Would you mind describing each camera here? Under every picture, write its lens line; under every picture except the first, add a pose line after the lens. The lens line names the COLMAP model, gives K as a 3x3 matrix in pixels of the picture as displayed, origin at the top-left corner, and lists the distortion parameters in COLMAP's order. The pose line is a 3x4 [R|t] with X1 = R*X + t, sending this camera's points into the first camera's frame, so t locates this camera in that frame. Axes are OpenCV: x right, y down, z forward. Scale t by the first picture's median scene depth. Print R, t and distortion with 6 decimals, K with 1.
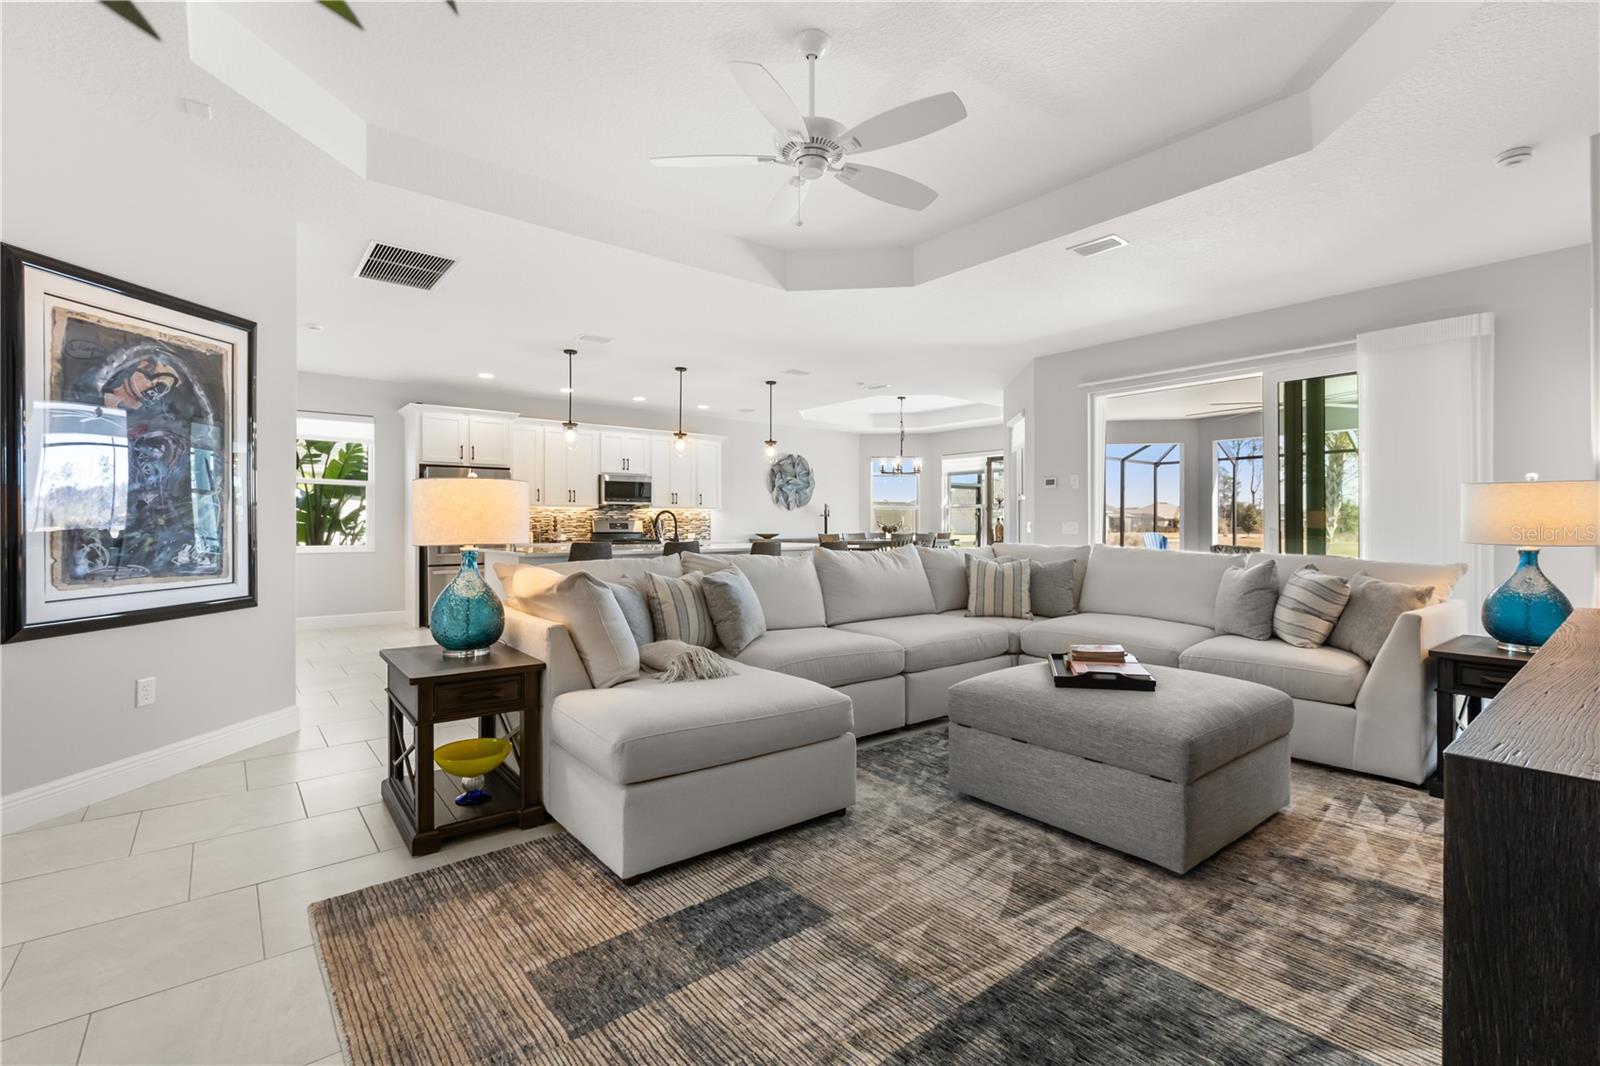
lens RADIAL K [[726.5, 0, 796.8], [0, 726.5, 531.6], [0, 0, 1]] dist [-0.003483, 0.003314]
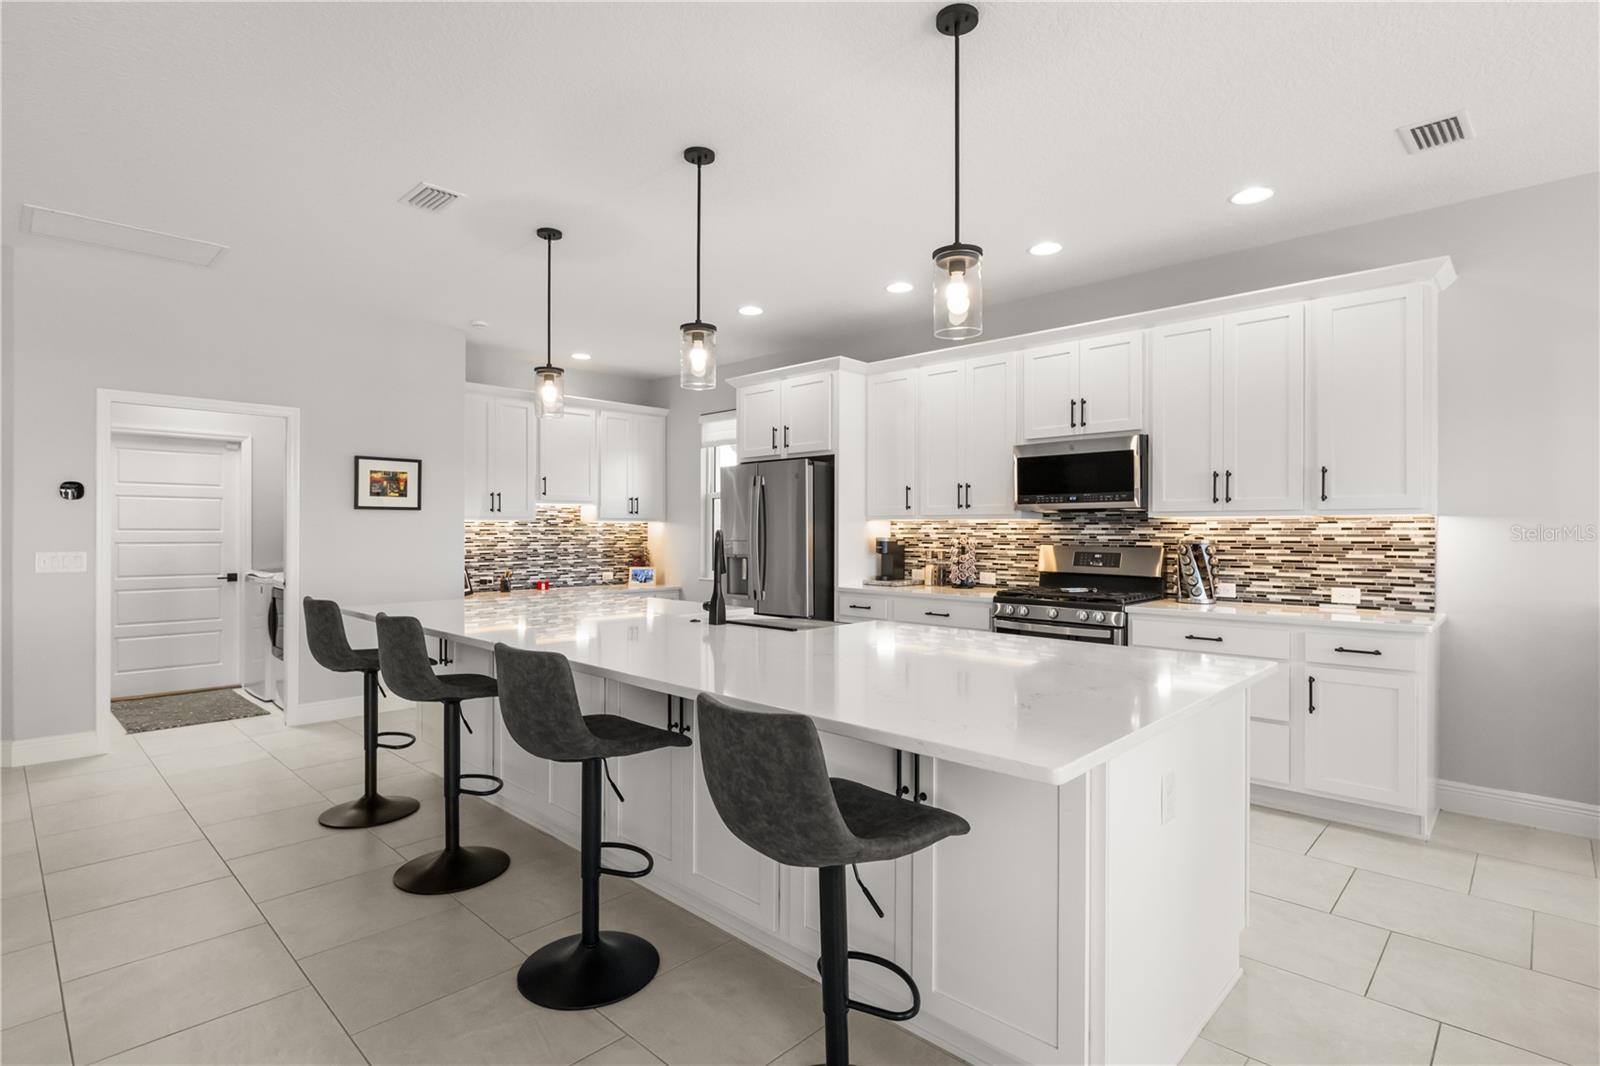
lens RADIAL K [[809.6, 0, 783.7], [0, 809.6, 524.1], [0, 0, 1]] dist [0.014460, -0.003605]
pose [[0.101029, -0.007302, -0.994857, 0.179620], [-0.010672, 0.999908, -0.008423, -0.019048], [0.994826, 0.011468, 0.100942, 0.658445]]
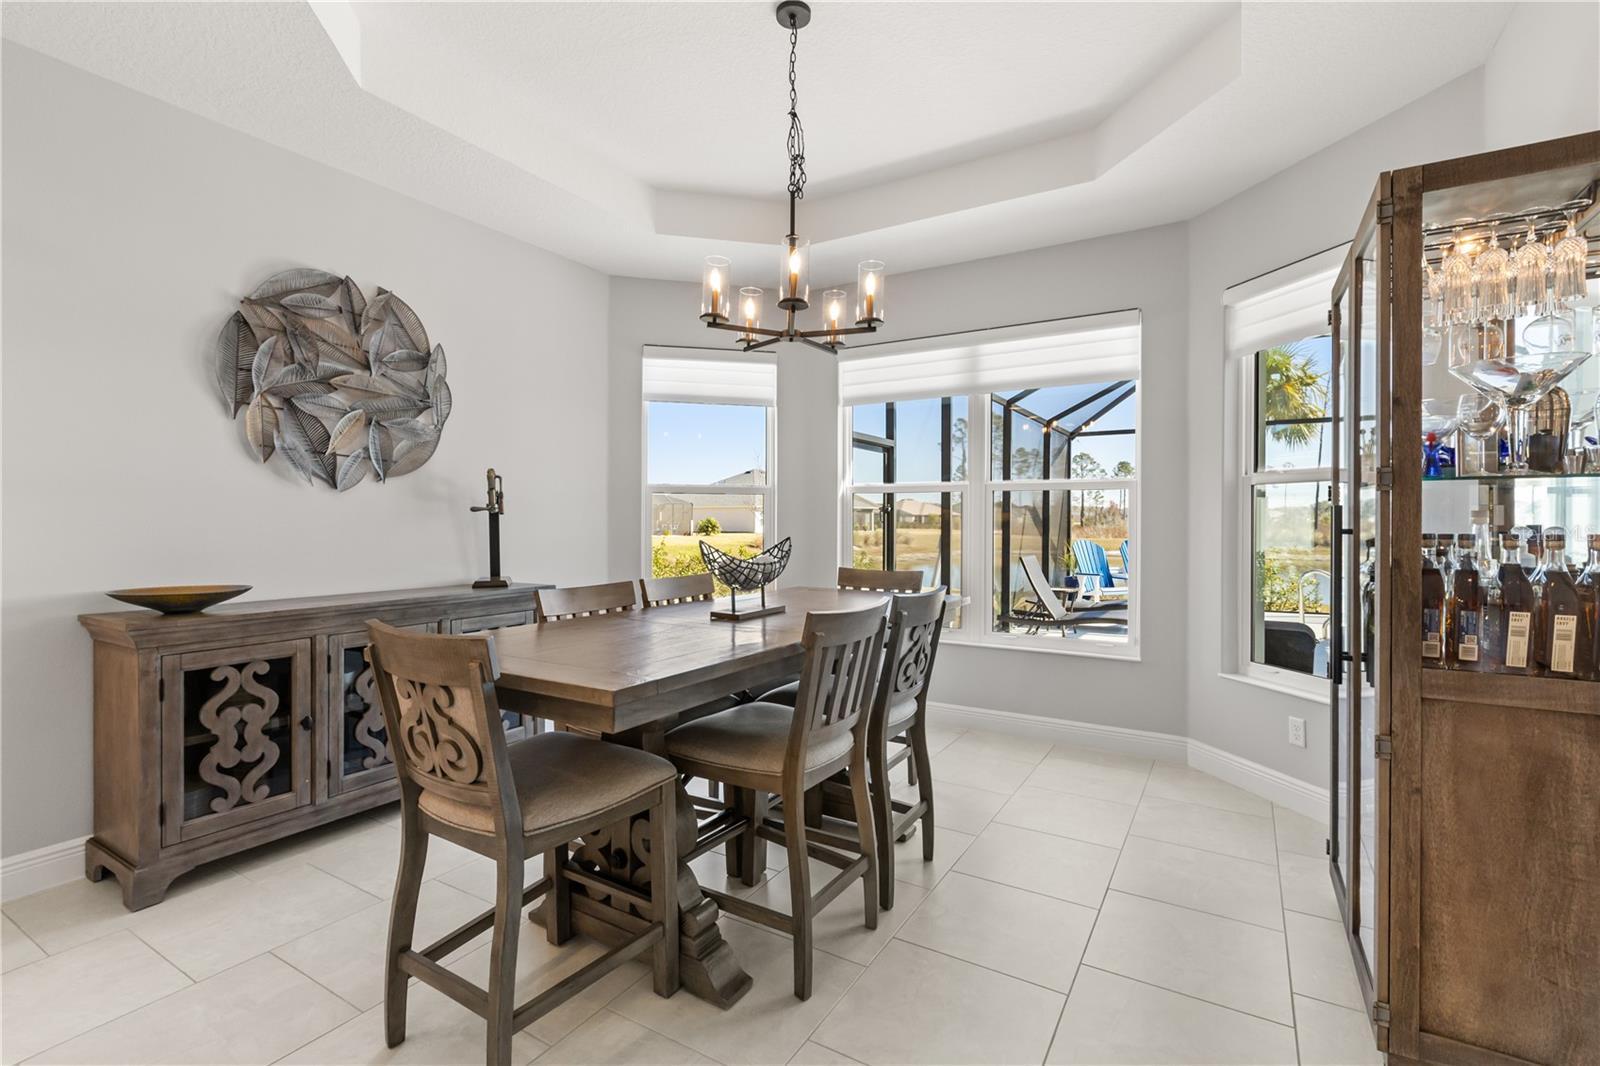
lens RADIAL K [[726.5, 0, 793.0], [0, 726.5, 525.6], [0, 0, 1]] dist [-0.003483, 0.003314]
pose [[0.946245, 0.003841, 0.323427, 0.063138], [-0.004781, 0.999986, 0.002111, -0.017643], [-0.323414, -0.003543, 0.946251, 0.713050]]
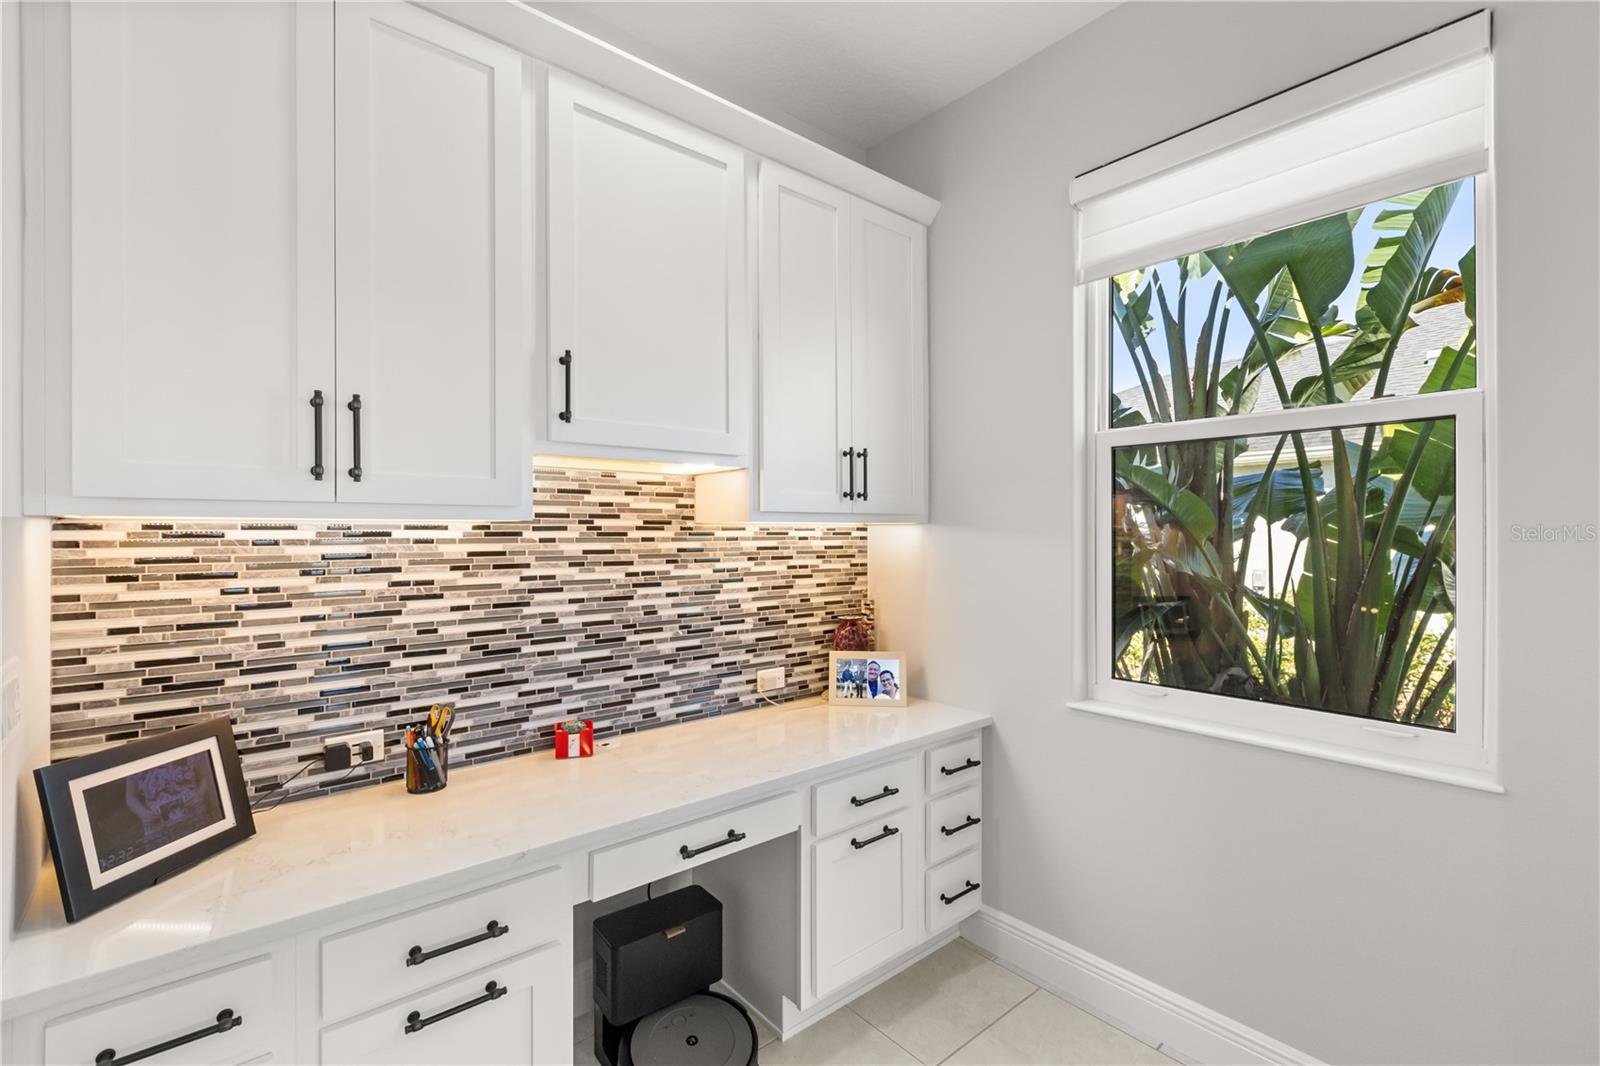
lens RADIAL K [[726.5, 0, 807.0], [0, 726.5, 534.2], [0, 0, 1]] dist [-0.003483, 0.003314]
pose [[0.036559, 0.000514, -0.999331, -0.287555], [-0.006400, 0.999979, 0.000280, -0.022289], [0.999311, 0.006385, 0.036562, 0.585012]]
